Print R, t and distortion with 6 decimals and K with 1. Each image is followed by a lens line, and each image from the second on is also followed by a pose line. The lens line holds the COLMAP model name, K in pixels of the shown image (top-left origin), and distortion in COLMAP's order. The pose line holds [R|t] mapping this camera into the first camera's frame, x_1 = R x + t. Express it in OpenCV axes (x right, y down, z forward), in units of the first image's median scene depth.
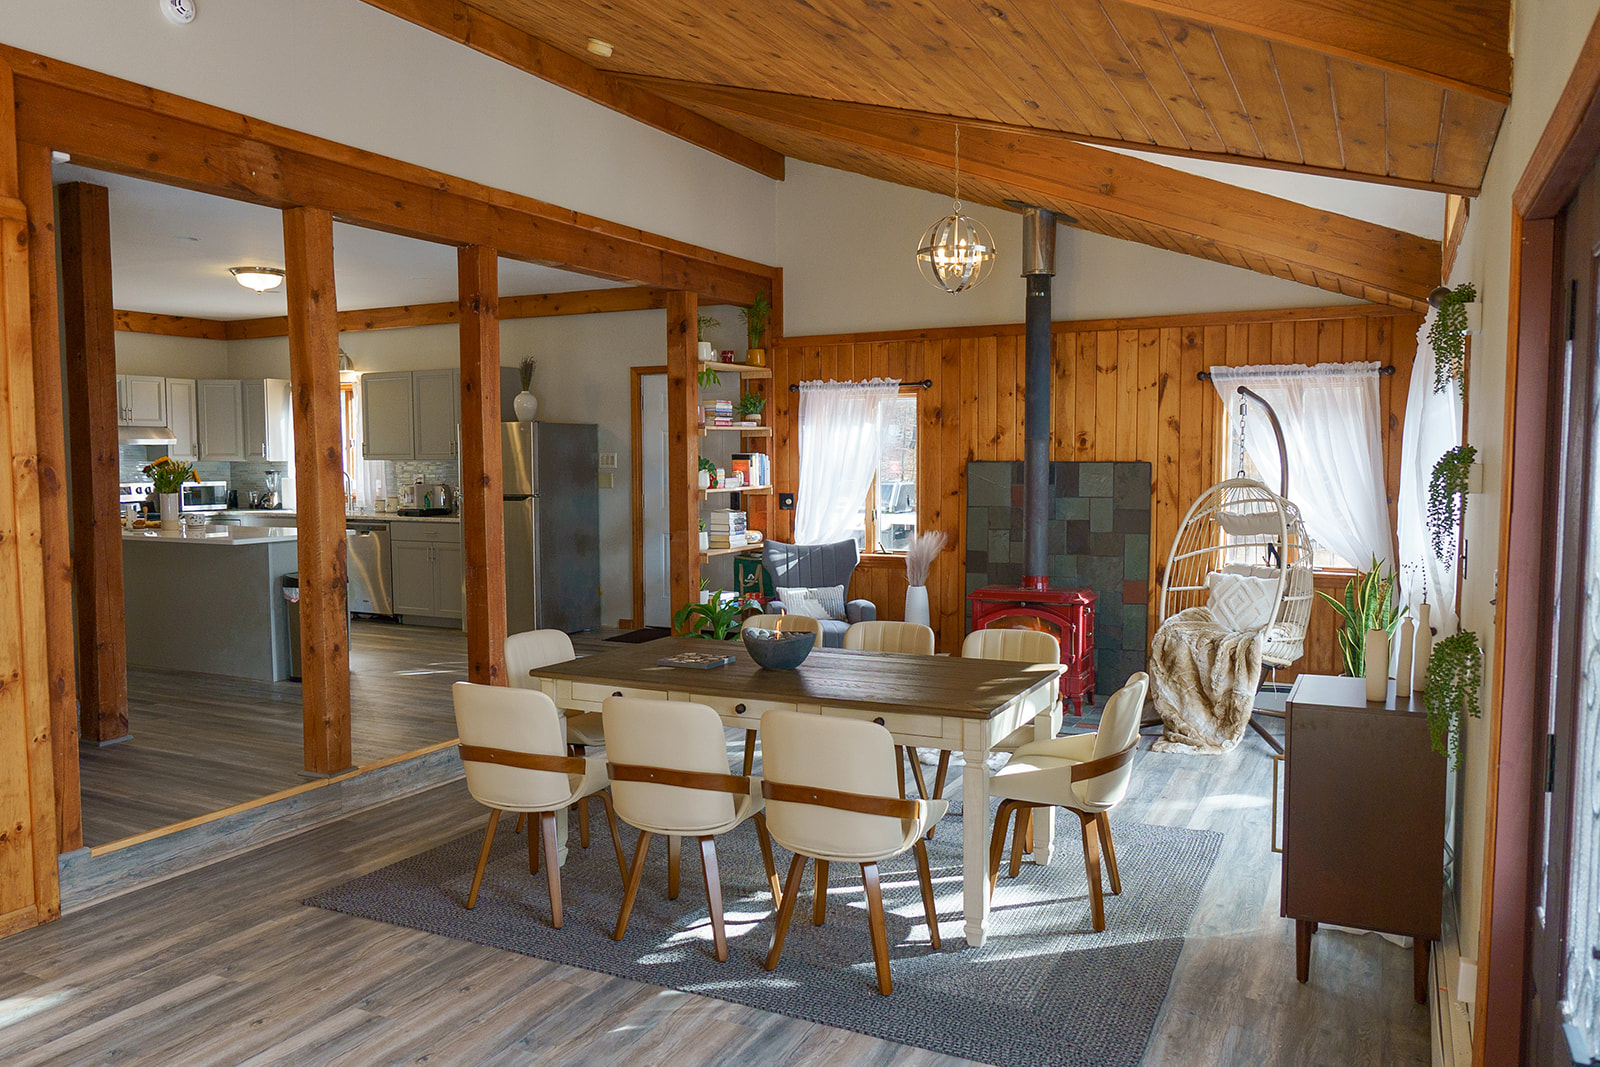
lens RADIAL K [[1170.1, 0, 799.6], [0, 1170.1, 556.5], [0, 0, 1]] dist [-0.009582, -0.002147]
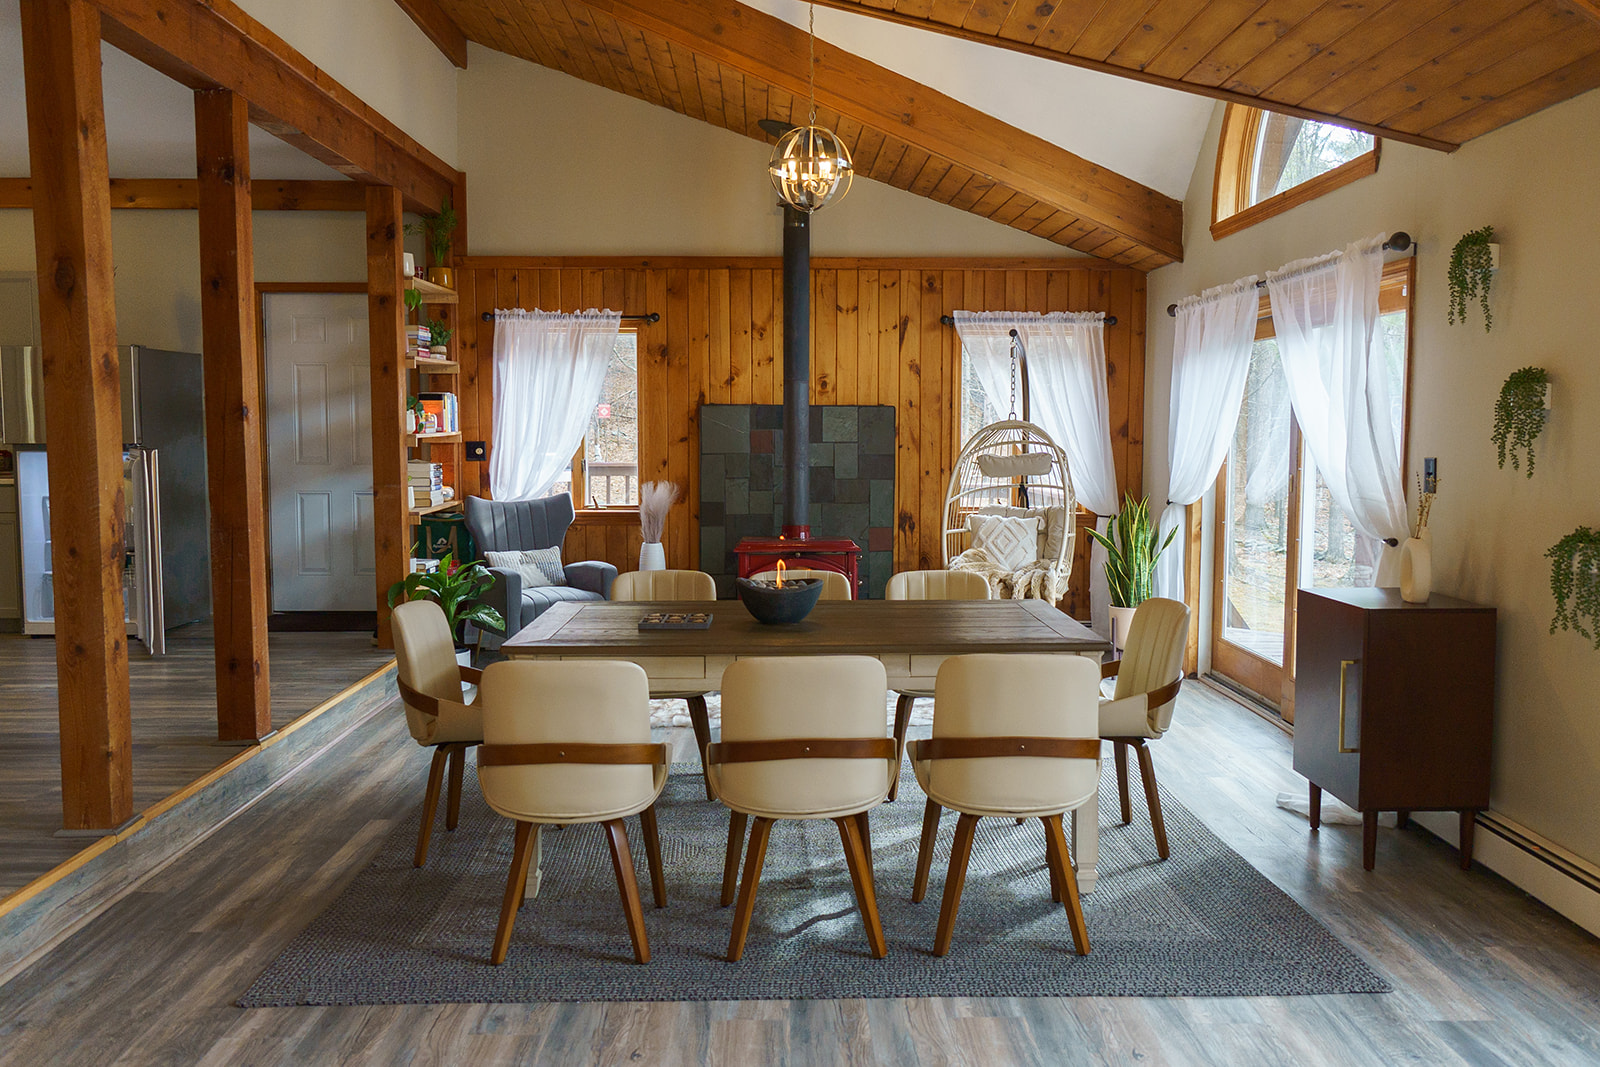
lens RADIAL K [[1247.7, 0, 800.0], [0, 1247.7, 533.5], [0, 0, 1]] dist [0.002101, 0.001581]
pose [[0.884429, -0.035143, 0.465350, -0.261950], [0.034130, 0.999361, 0.010606, 0.012572], [-0.465426, 0.006502, 0.885063, 0.109024]]
